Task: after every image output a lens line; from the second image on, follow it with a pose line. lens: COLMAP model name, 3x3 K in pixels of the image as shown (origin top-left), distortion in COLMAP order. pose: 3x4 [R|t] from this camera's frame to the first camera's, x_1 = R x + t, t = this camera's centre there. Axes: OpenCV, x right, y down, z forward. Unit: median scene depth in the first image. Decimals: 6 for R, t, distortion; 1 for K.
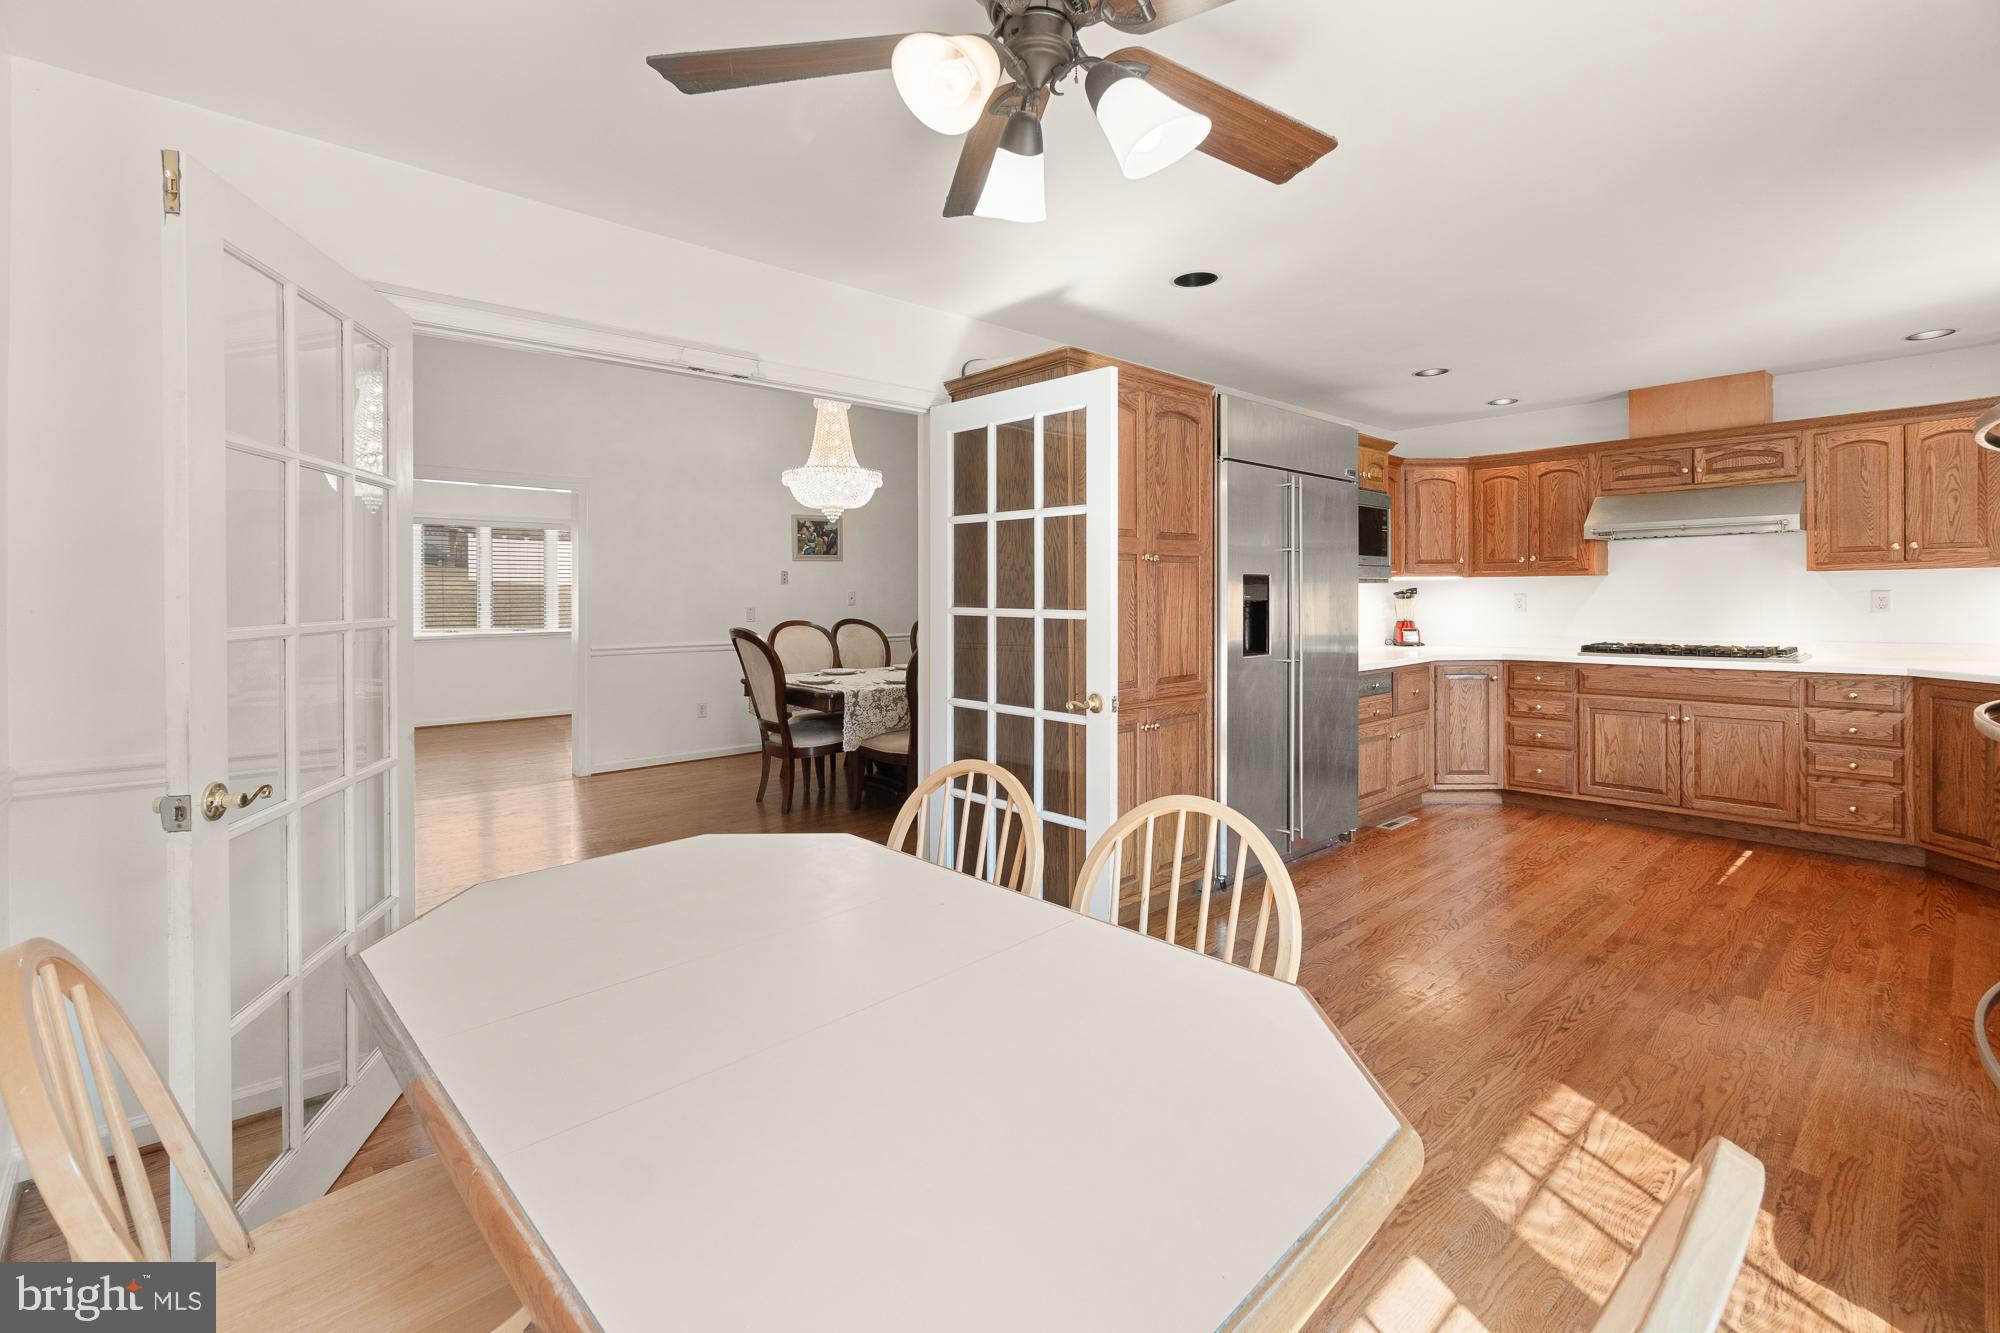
lens RADIAL K [[905.9, 0, 996.9], [0, 905.9, 567.7], [0, 0, 1]] dist [-0.000712, -0.000119]
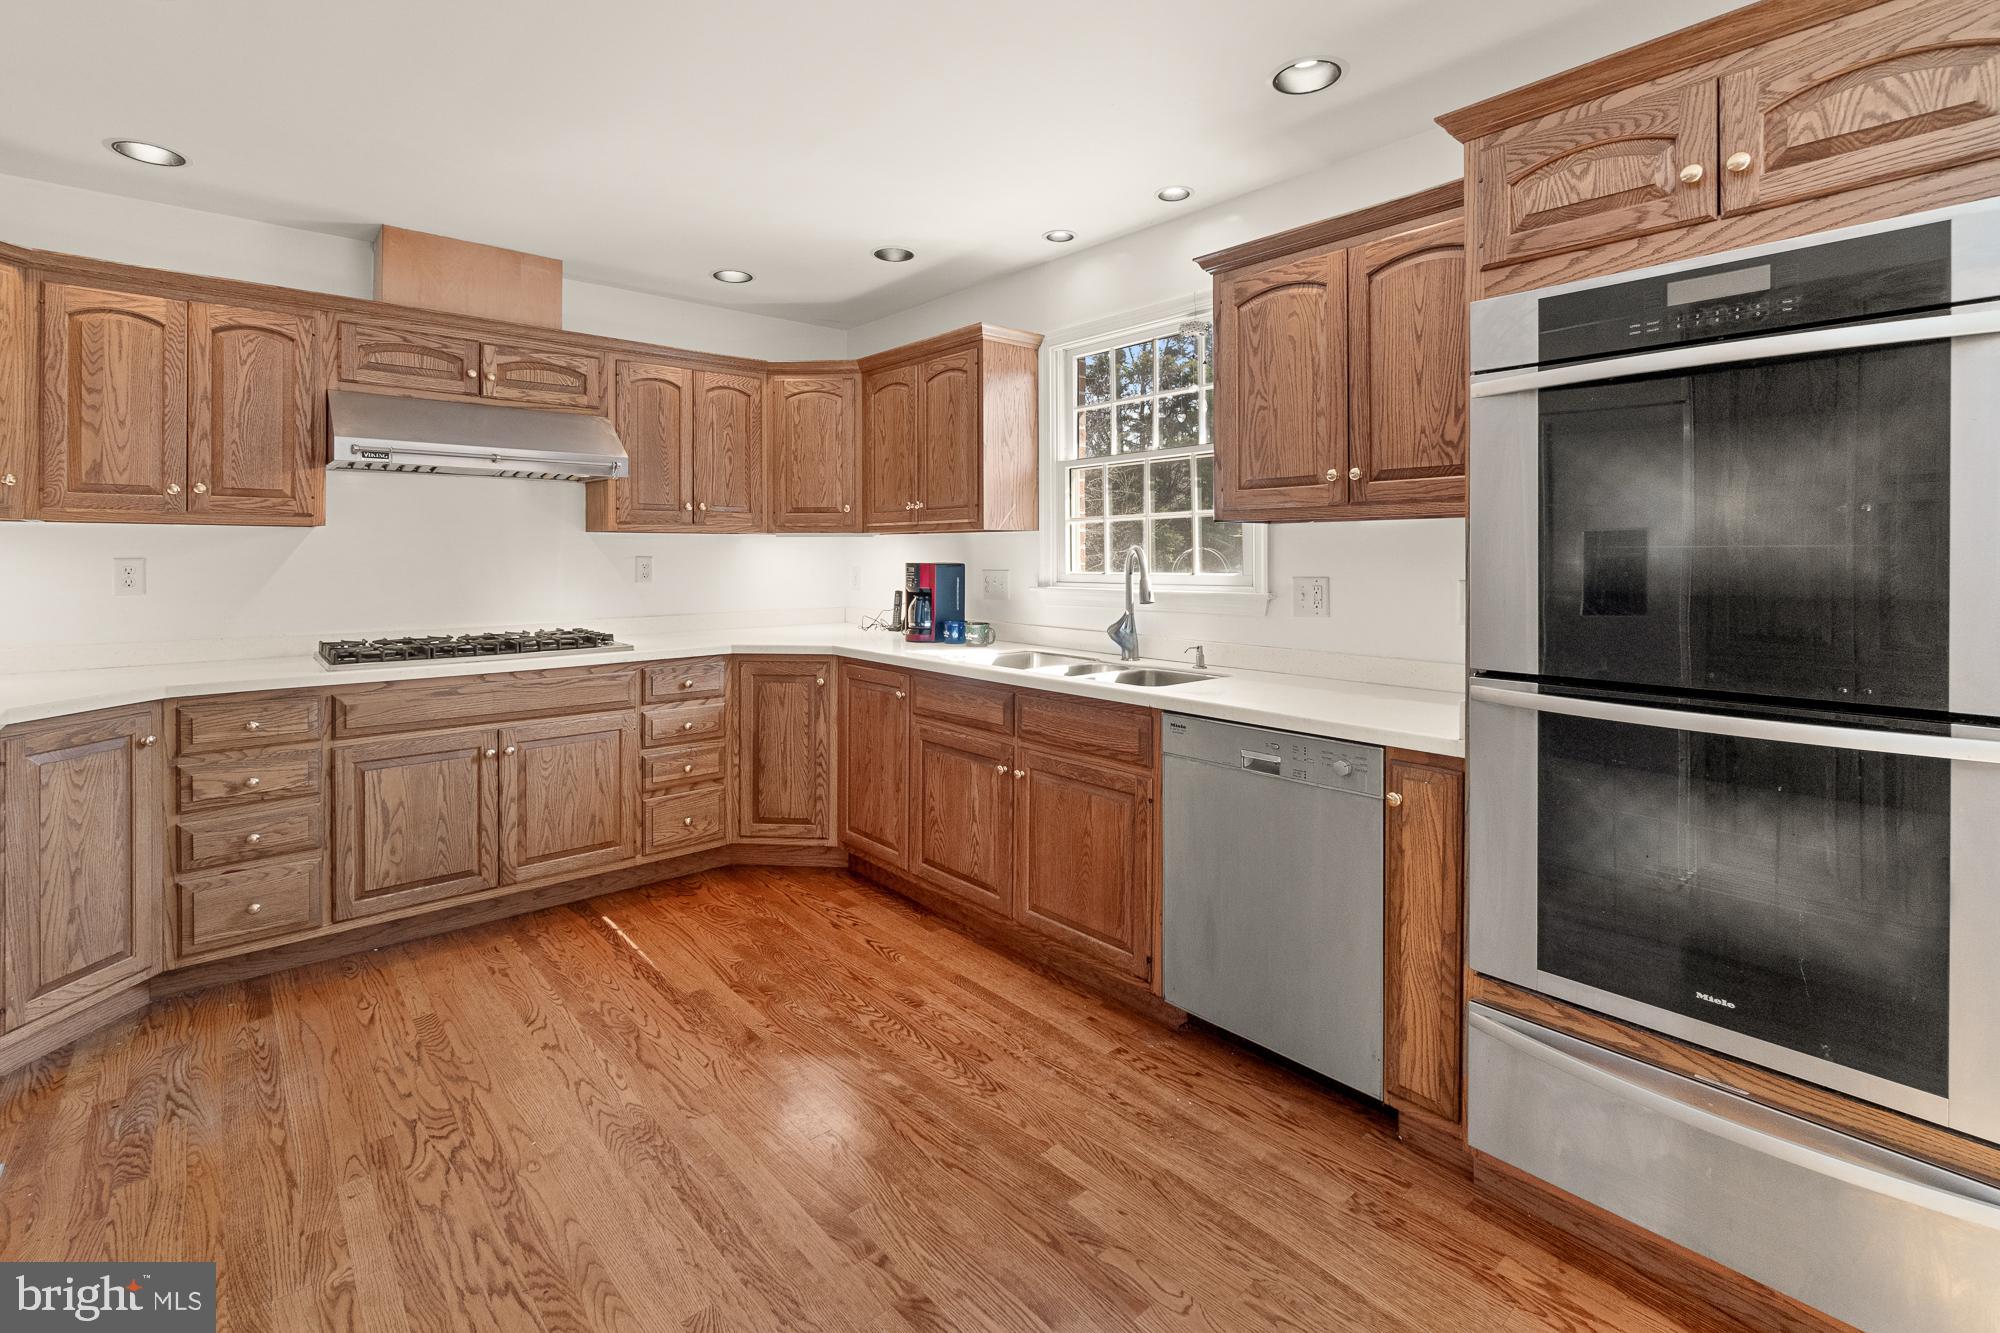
lens RADIAL K [[905.9, 0, 996.9], [0, 905.9, 567.7], [0, 0, 1]] dist [-0.000712, -0.000119]
pose [[0.033377, -0.003259, 0.999438, 0.116050], [-0.031000, 0.999510, 0.004294, 0.020929], [-0.998962, -0.031126, 0.033260, 0.621803]]
